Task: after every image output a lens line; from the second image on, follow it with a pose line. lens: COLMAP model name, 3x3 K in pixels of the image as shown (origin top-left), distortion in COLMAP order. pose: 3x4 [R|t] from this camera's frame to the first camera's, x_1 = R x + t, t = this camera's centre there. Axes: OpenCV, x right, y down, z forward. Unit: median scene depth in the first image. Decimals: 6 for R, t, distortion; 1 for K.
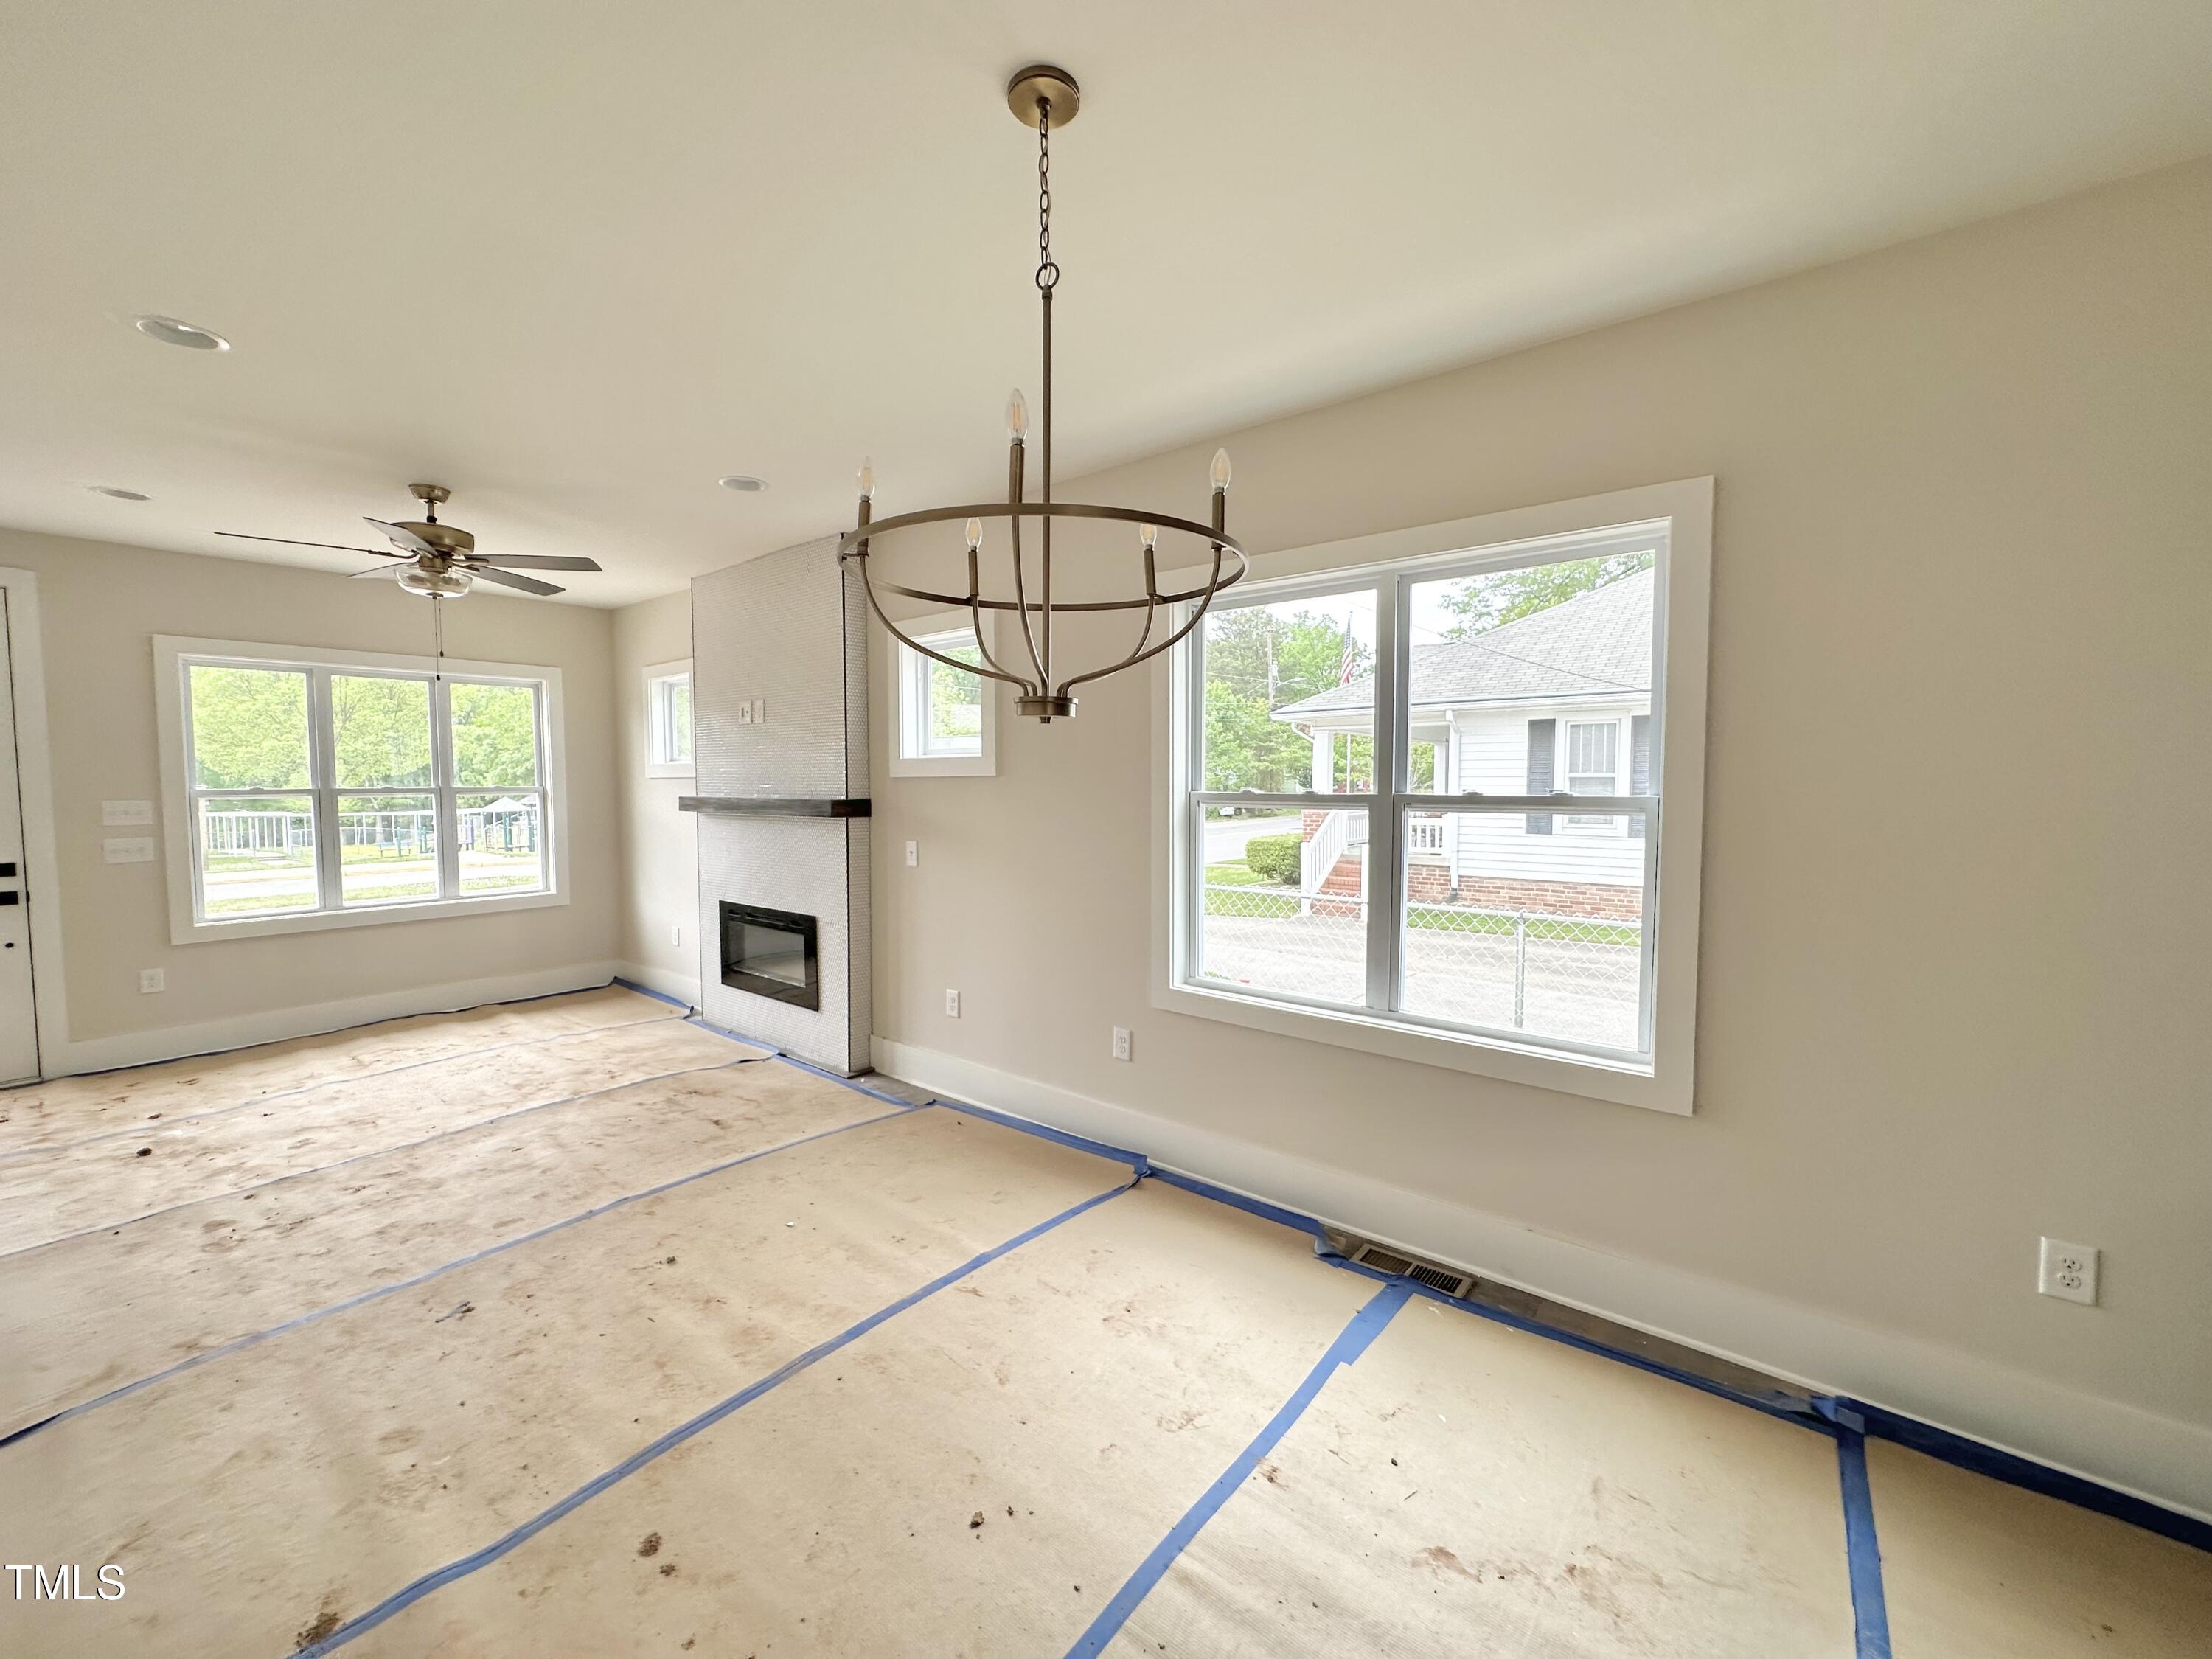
lens RADIAL K [[885.0, 0, 1102.0], [0, 885.0, 827.5], [0, 0, 1]] dist [-0.000655, 0.000041]
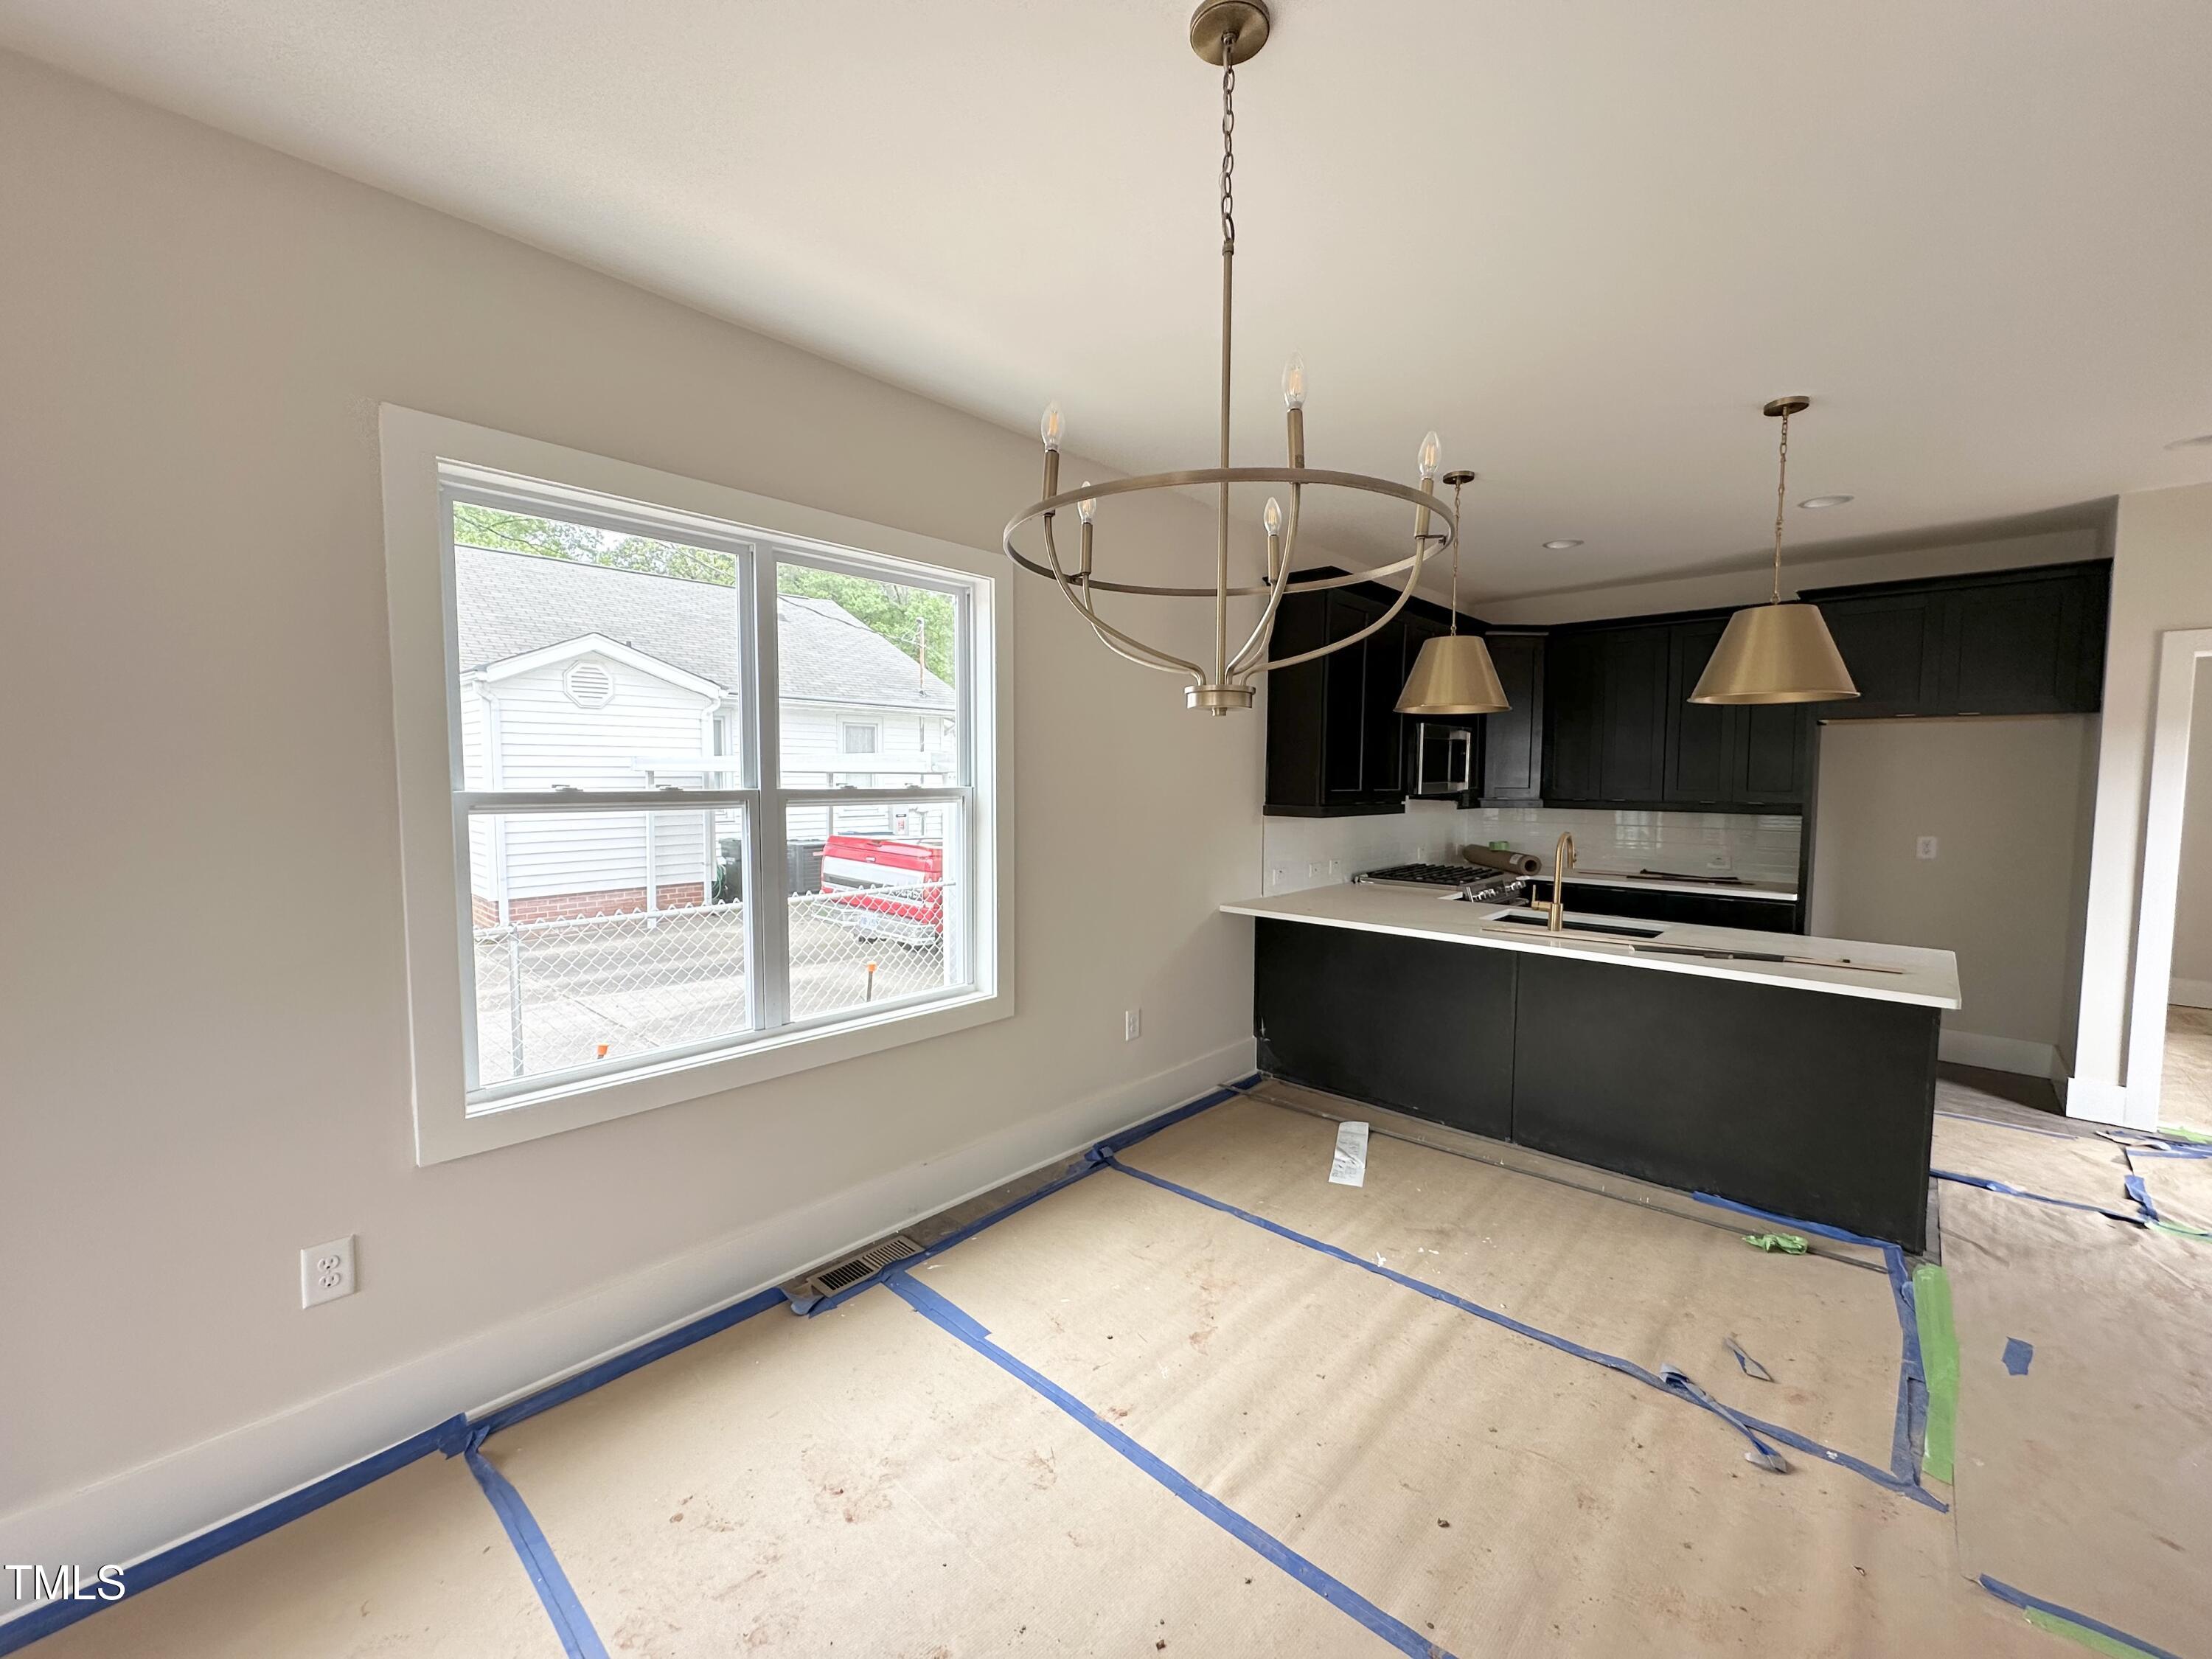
lens RADIAL K [[885.0, 0, 1102.0], [0, 885.0, 827.5], [0, 0, 1]] dist [-0.000655, 0.000041]
pose [[0.059806, -0.056657, 0.996601, -0.681395], [0.050631, 0.997275, 0.053657, -0.036698], [-0.996925, 0.047249, 0.062511, 0.732291]]
